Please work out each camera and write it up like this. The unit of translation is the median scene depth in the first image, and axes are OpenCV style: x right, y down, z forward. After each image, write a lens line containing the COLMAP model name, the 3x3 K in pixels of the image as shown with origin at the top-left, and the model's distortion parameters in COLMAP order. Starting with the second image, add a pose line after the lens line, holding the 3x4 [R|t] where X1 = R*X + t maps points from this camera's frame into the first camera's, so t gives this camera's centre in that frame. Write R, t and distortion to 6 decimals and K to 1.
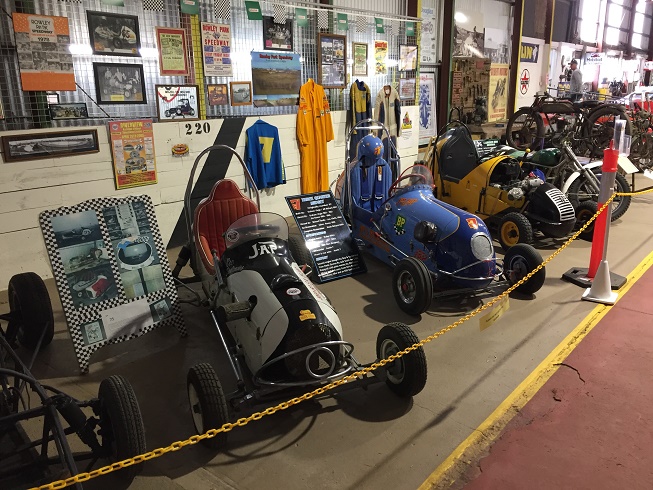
lens RADIAL K [[548.0, 0, 326.2], [0, 548.0, 243.1], [0, 0, 1]] dist [0.016913, -0.032838]
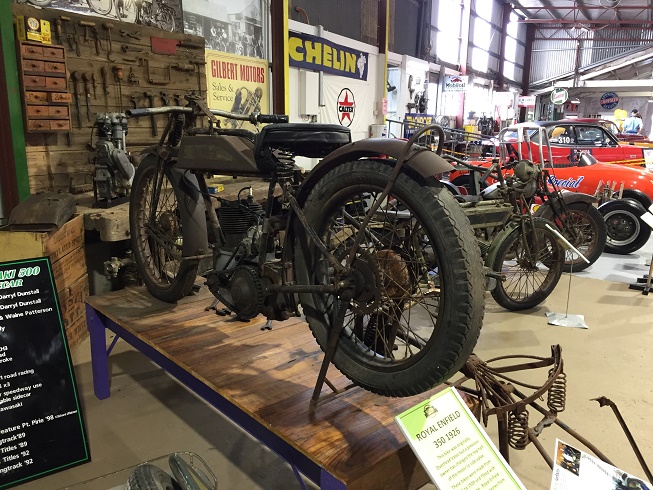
lens RADIAL K [[548.0, 0, 326.7], [0, 548.0, 246.8], [0, 0, 1]] dist [0.016913, -0.032838]
pose [[0.983735, -0.012653, 0.179182, 0.184969], [0.023276, 0.998085, -0.057306, -0.081067], [-0.178113, 0.060544, 0.982146, 0.323930]]
